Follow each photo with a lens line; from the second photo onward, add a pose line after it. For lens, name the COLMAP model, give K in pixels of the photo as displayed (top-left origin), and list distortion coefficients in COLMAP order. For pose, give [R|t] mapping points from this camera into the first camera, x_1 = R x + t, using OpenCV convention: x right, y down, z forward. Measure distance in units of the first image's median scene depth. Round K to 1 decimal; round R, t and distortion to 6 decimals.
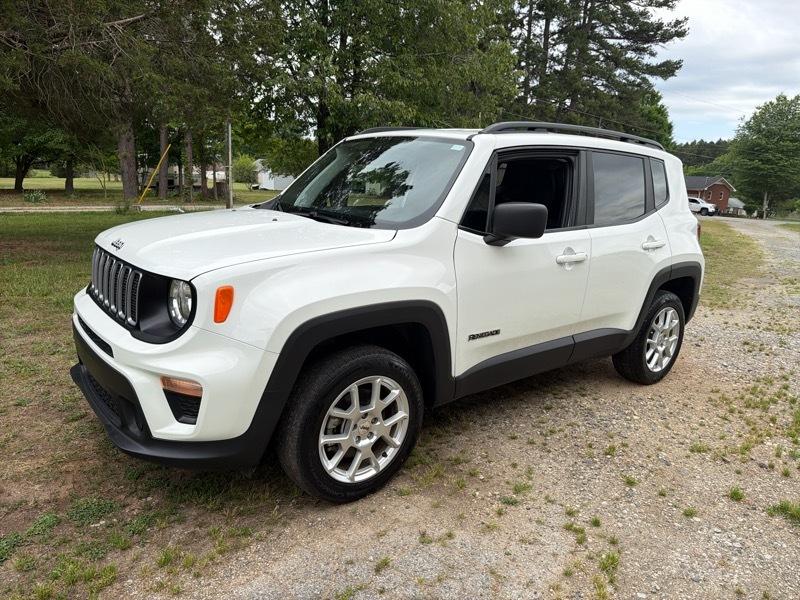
lens RADIAL K [[567.8, 0, 400.7], [0, 567.8, 301.3], [0, 0, 1]] dist [0.016942, -0.027473]
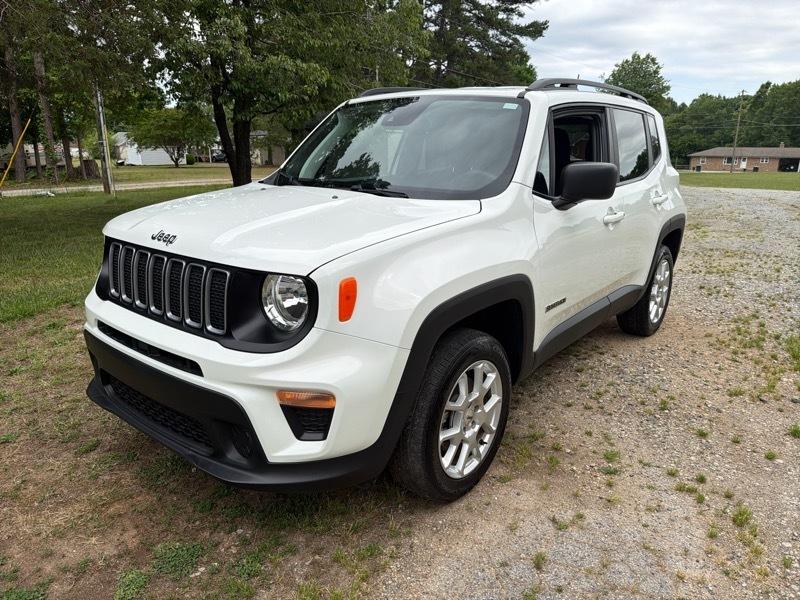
lens RADIAL K [[567.8, 0, 397.7], [0, 567.8, 302.5], [0, 0, 1]] dist [0.016942, -0.027473]
pose [[0.977790, -0.093940, 0.187357, -0.265684], [0.083024, 0.994406, 0.065300, -0.026058], [-0.192443, -0.048295, 0.980119, 0.100879]]
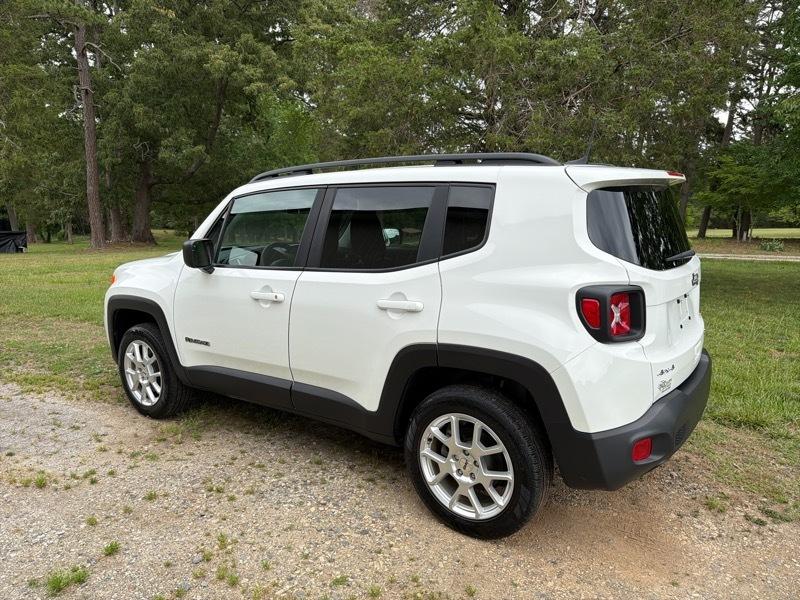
lens RADIAL K [[567.8, 0, 404.9], [0, 567.8, 301.5], [0, 0, 1]] dist [0.016942, -0.027473]
pose [[0.264185, 0.114604, -0.957639, 1.334898], [-0.196625, 0.978462, 0.062853, -0.180516], [0.944217, 0.171690, 0.281029, 0.956622]]
